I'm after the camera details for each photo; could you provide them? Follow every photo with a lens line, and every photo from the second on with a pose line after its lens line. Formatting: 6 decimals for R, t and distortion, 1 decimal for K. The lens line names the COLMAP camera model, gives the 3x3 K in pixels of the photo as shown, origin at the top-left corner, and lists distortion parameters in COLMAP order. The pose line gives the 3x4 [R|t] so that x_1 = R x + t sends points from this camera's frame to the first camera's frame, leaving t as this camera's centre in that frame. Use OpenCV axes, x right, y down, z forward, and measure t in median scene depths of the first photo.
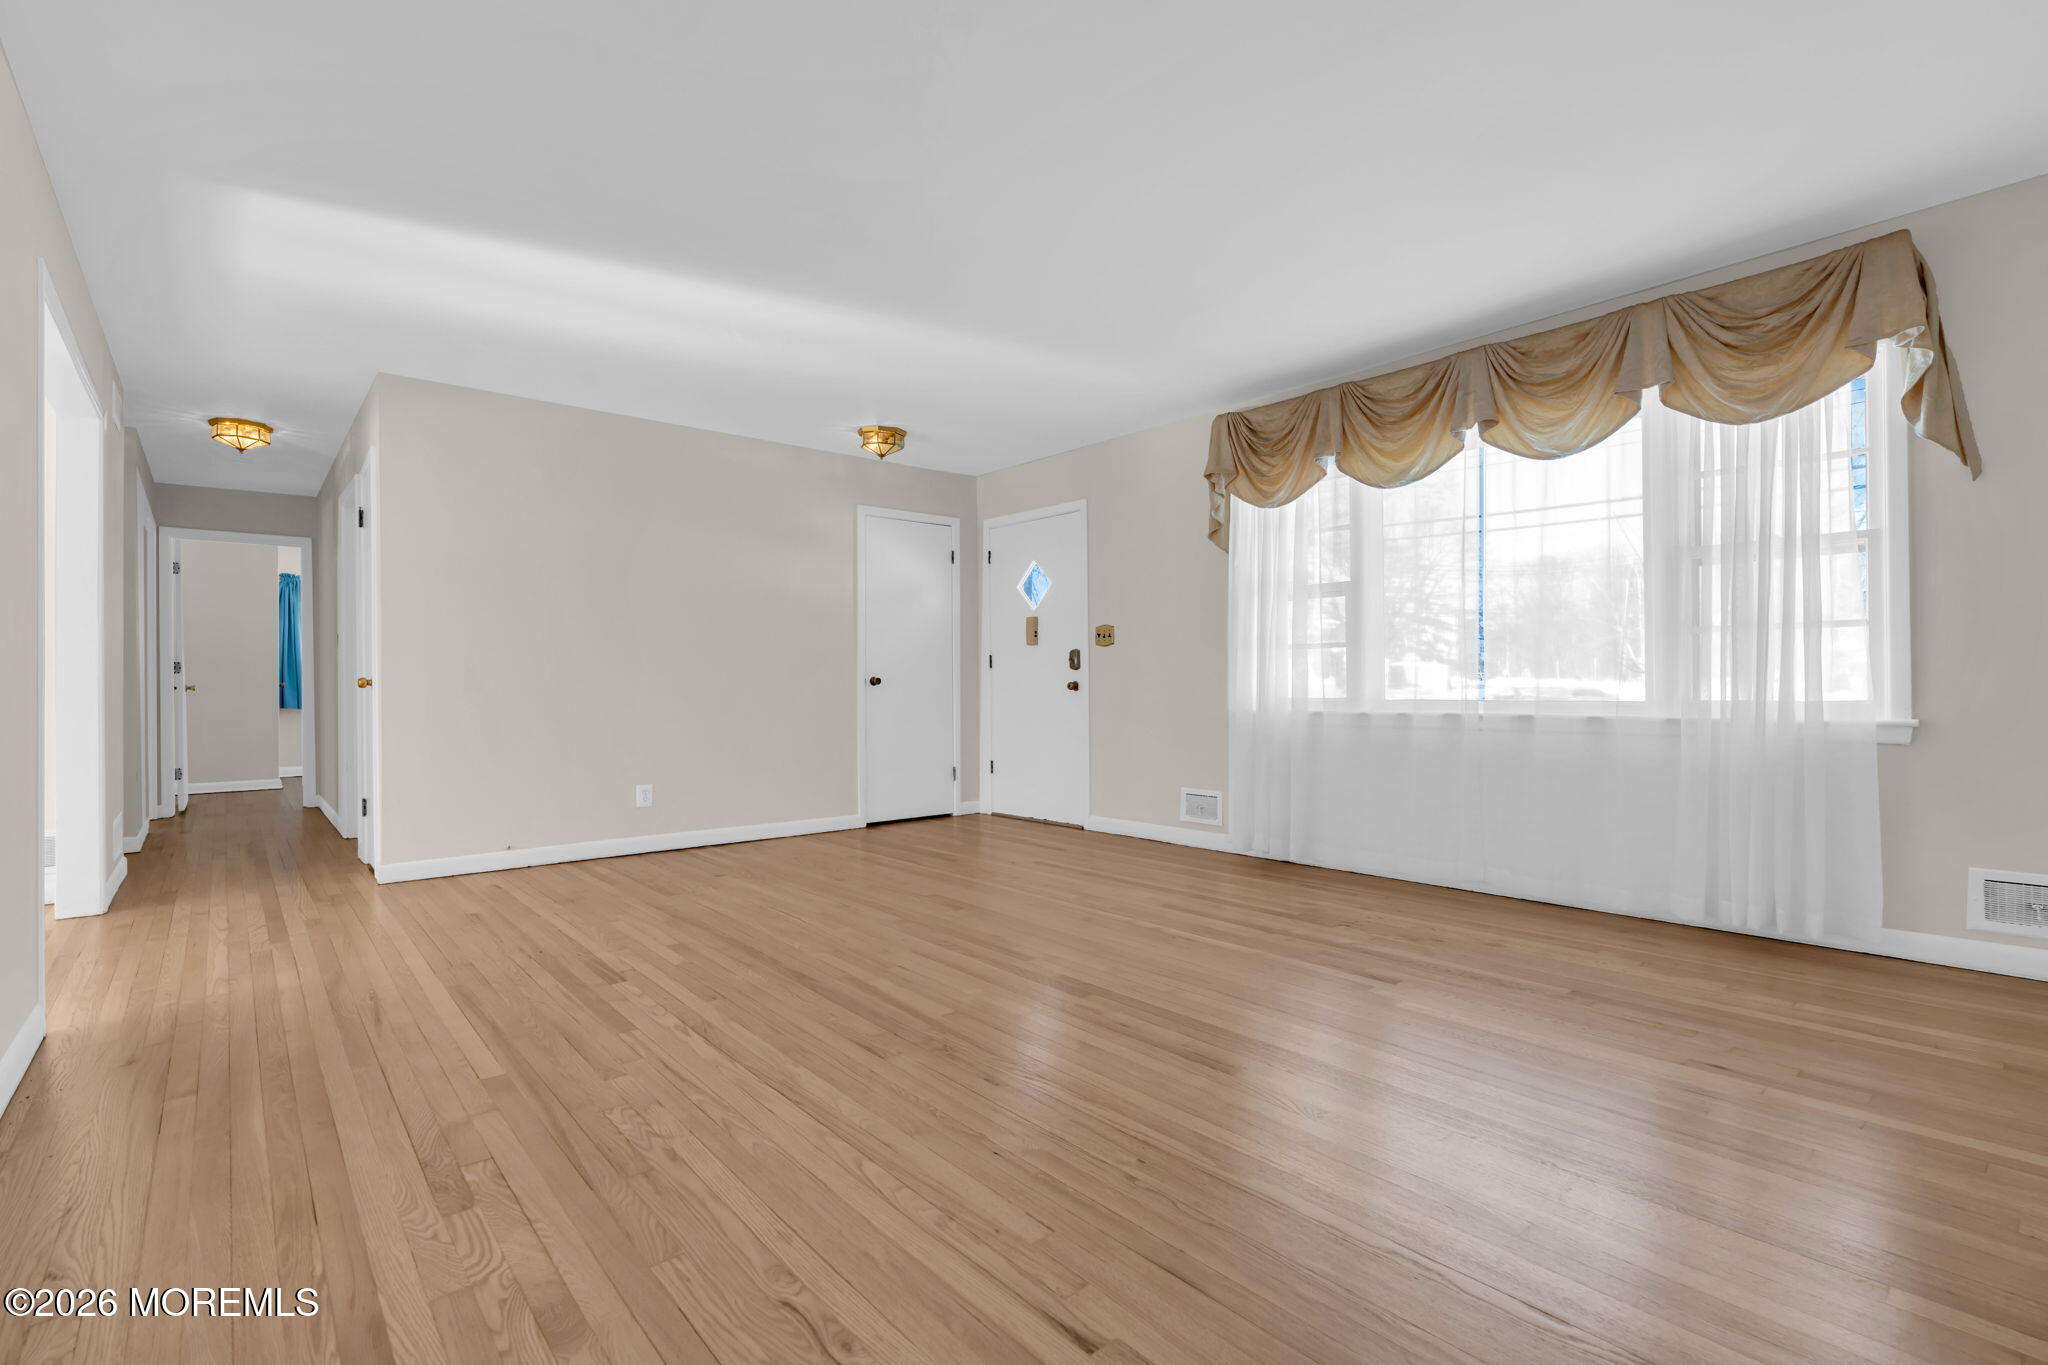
lens RADIAL K [[925.6, 0, 1033.4], [0, 925.6, 660.3], [0, 0, 1]] dist [-0.018667, 0.000104]
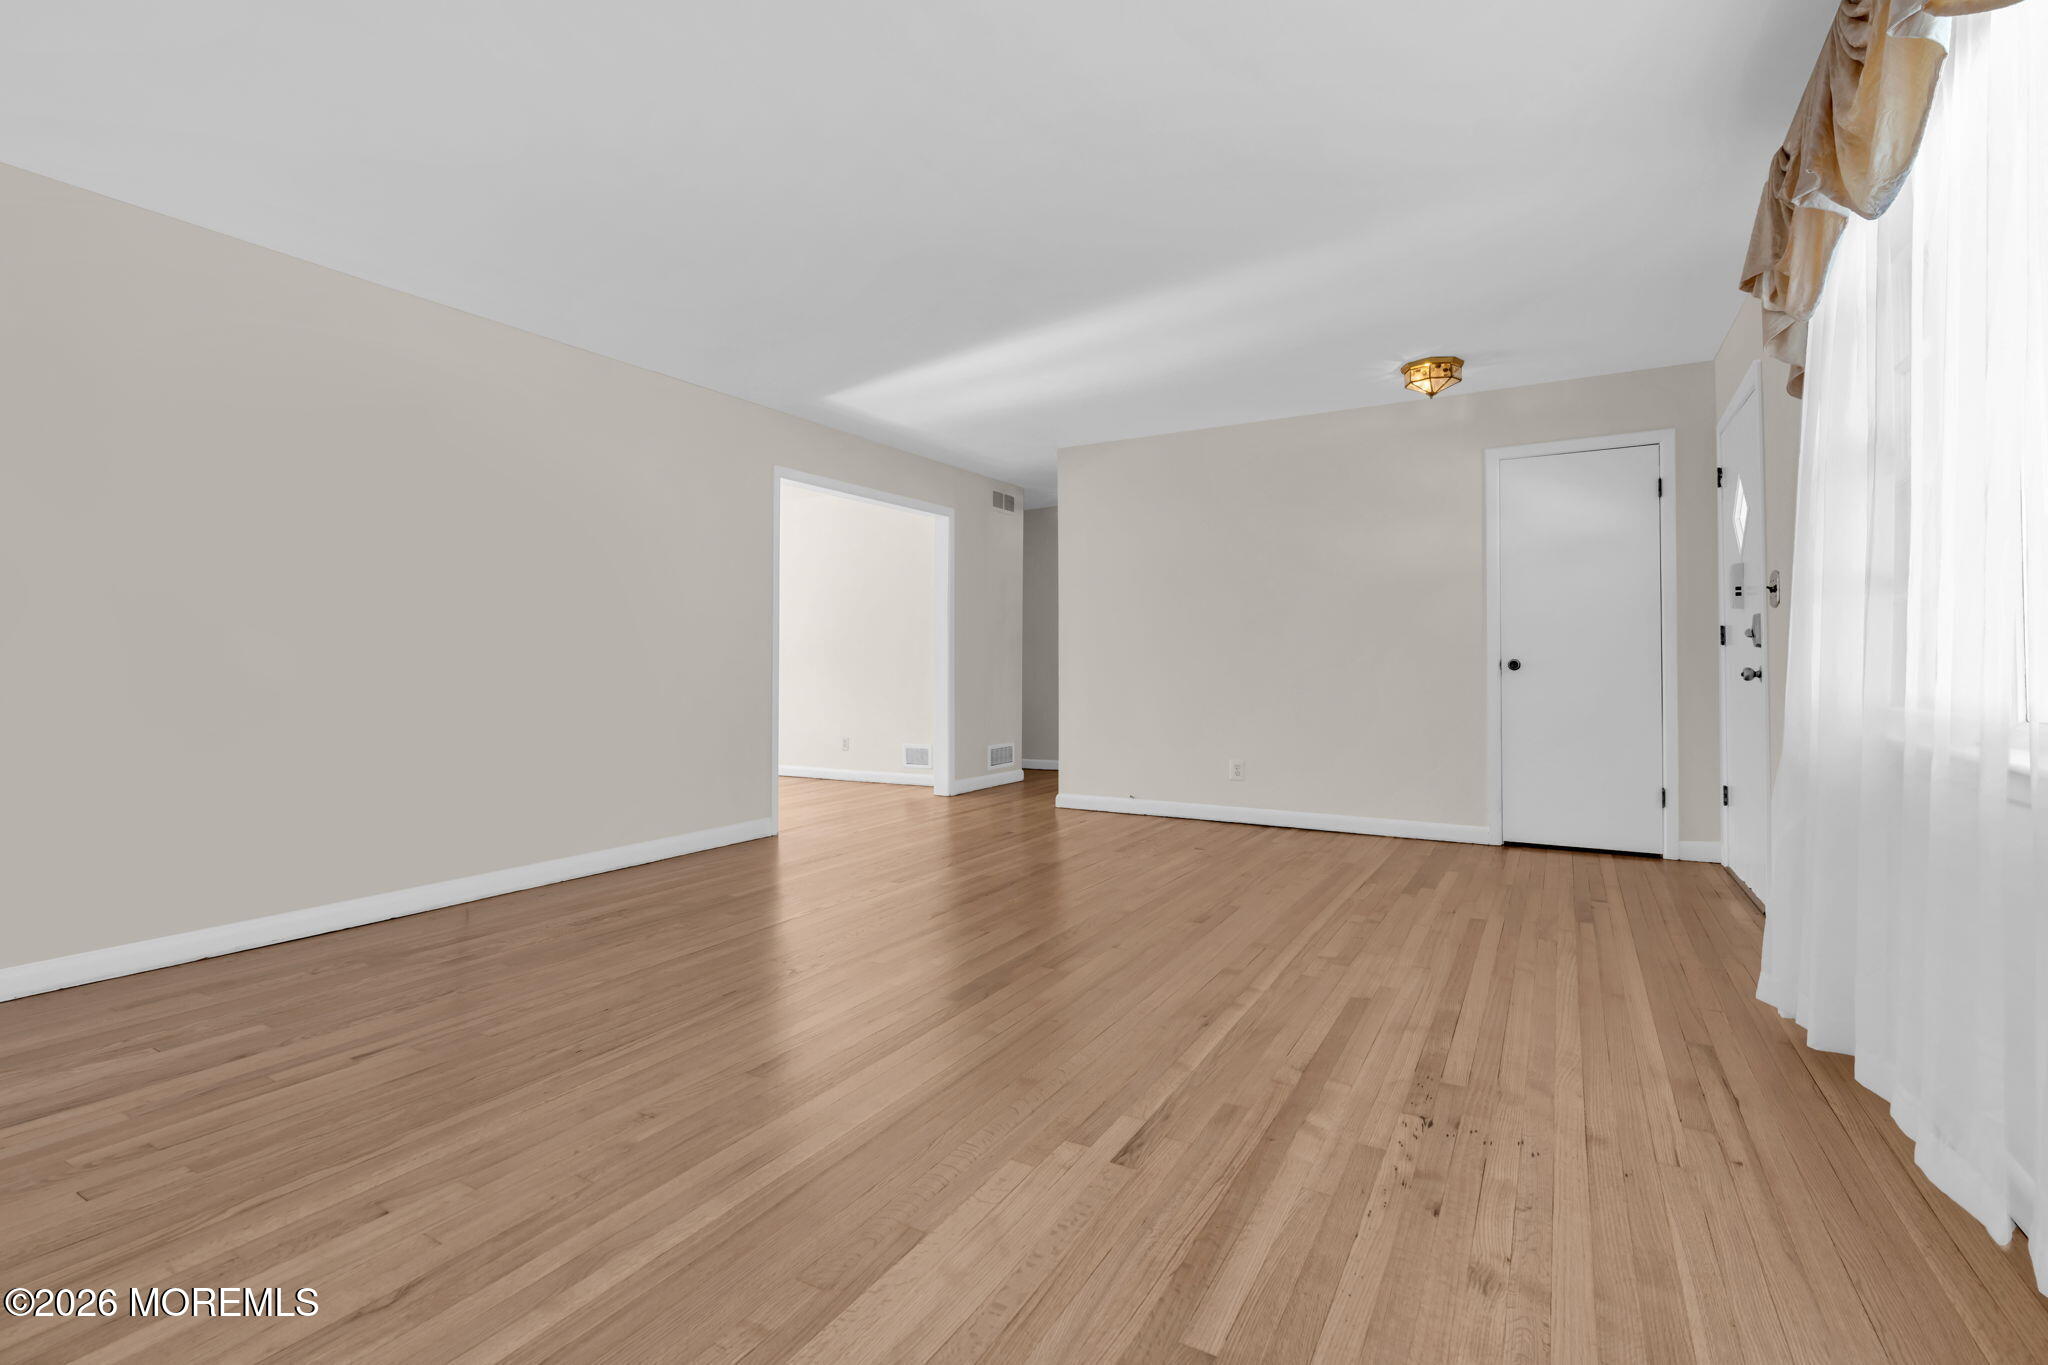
lens RADIAL K [[925.6, 0, 1033.4], [0, 925.6, 660.3], [0, 0, 1]] dist [-0.018667, 0.000104]
pose [[0.325035, -0.003325, -0.945696, 0.623361], [0.023942, 0.999702, 0.004714, 0.006975], [0.945399, -0.024174, 0.325018, 0.491936]]
